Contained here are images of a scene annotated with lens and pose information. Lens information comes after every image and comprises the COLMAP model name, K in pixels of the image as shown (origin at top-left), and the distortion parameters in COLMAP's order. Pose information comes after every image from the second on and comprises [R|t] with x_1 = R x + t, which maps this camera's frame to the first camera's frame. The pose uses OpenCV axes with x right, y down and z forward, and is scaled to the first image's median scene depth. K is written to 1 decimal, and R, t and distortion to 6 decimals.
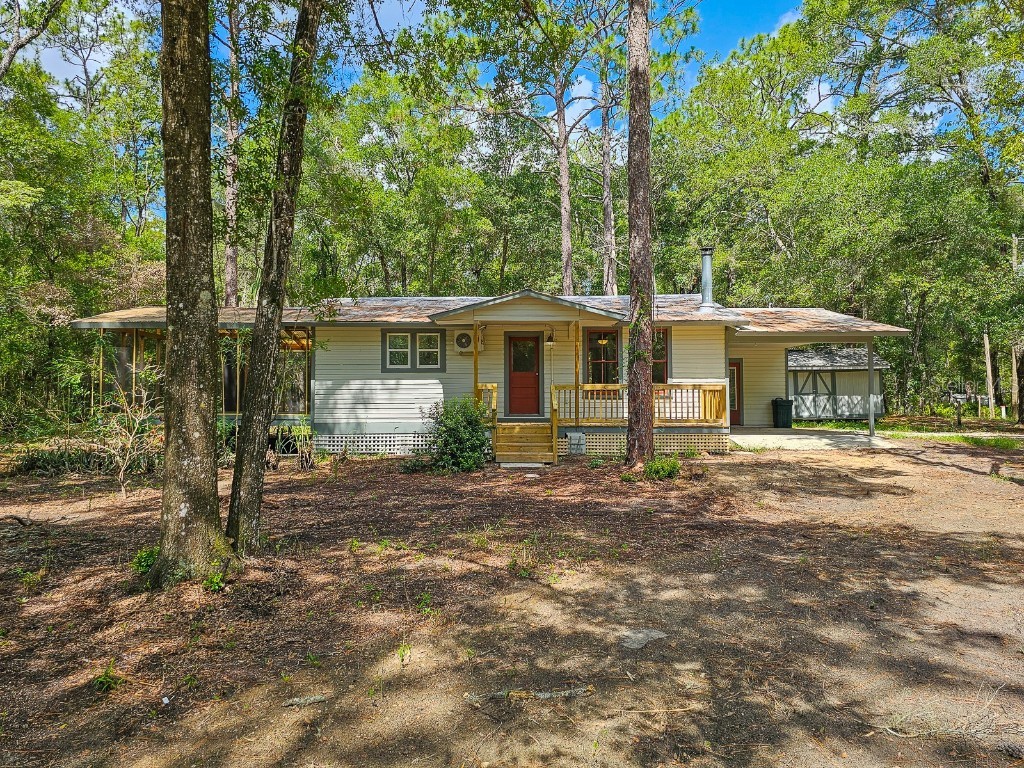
lens RADIAL K [[689.8, 0, 512.2], [0, 689.8, 379.7], [0, 0, 1]] dist [0.004068, -0.000429]
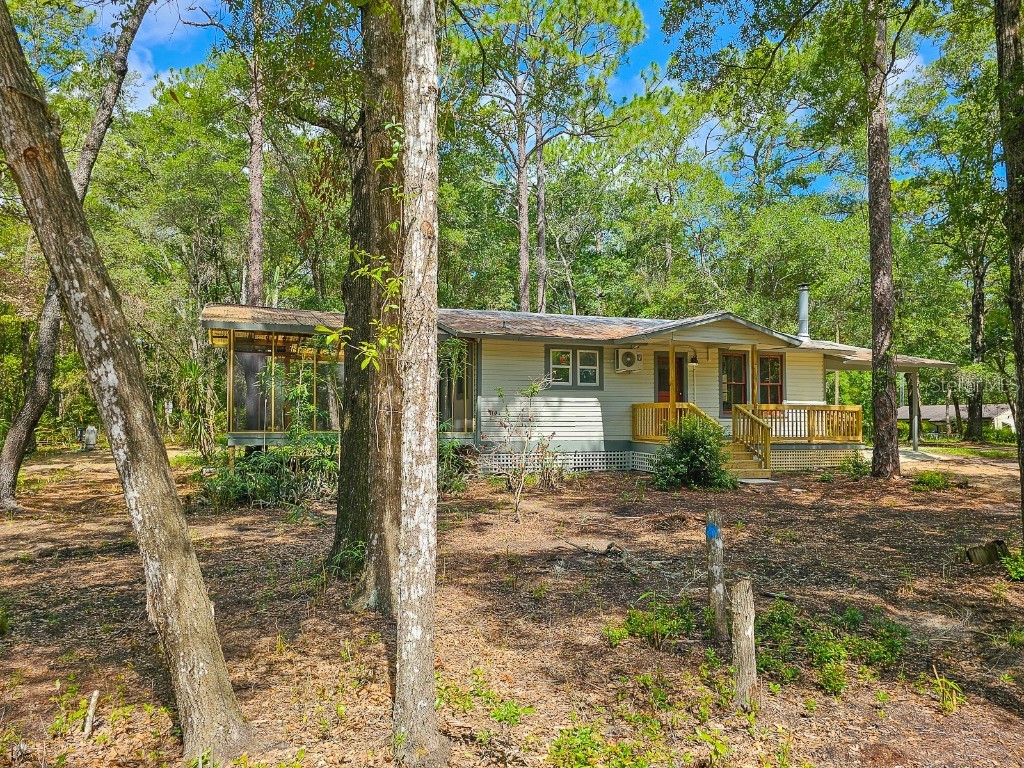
lens RADIAL K [[689.8, 0, 511.7], [0, 689.8, 388.7], [0, 0, 1]] dist [0.004068, -0.000429]
pose [[0.940934, 0.019720, 0.338015, -0.557393], [-0.015777, 0.999772, -0.014410, 0.003357], [-0.338222, 0.008226, 0.941030, 0.107609]]
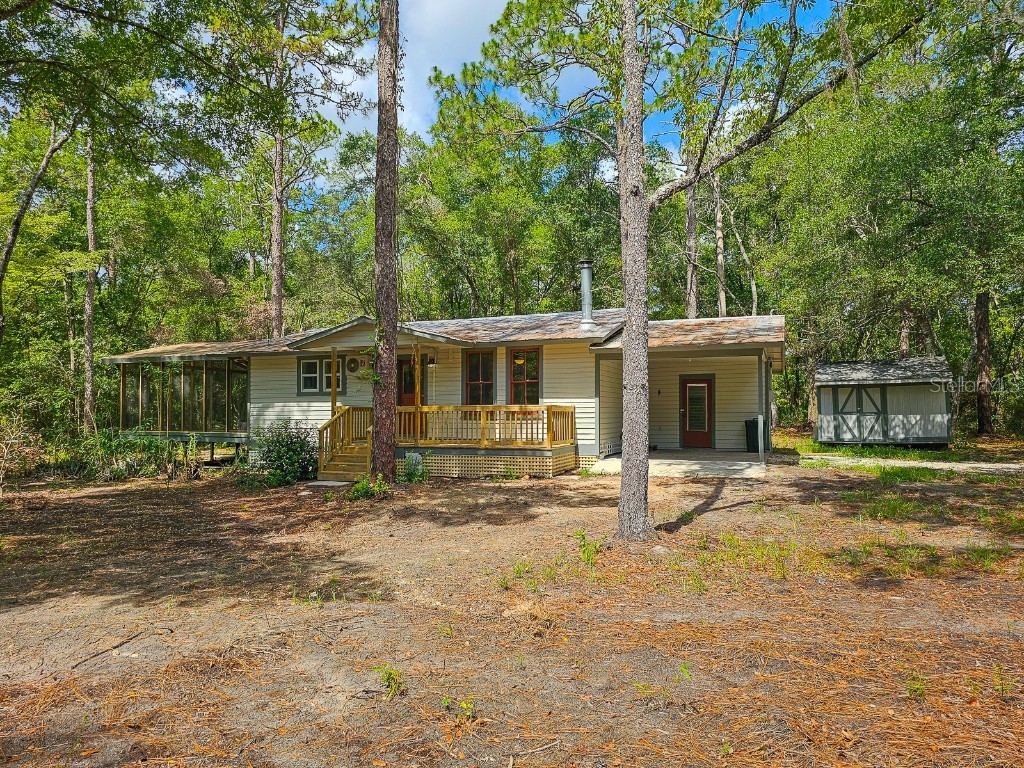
lens RADIAL K [[689.8, 0, 511.9], [0, 689.8, 387.9], [0, 0, 1]] dist [0.004068, -0.000429]
pose [[0.937422, -0.015791, -0.347836, 0.522583], [0.010798, 0.999809, -0.016290, -0.001455], [0.348027, 0.011515, 0.937414, 0.076082]]
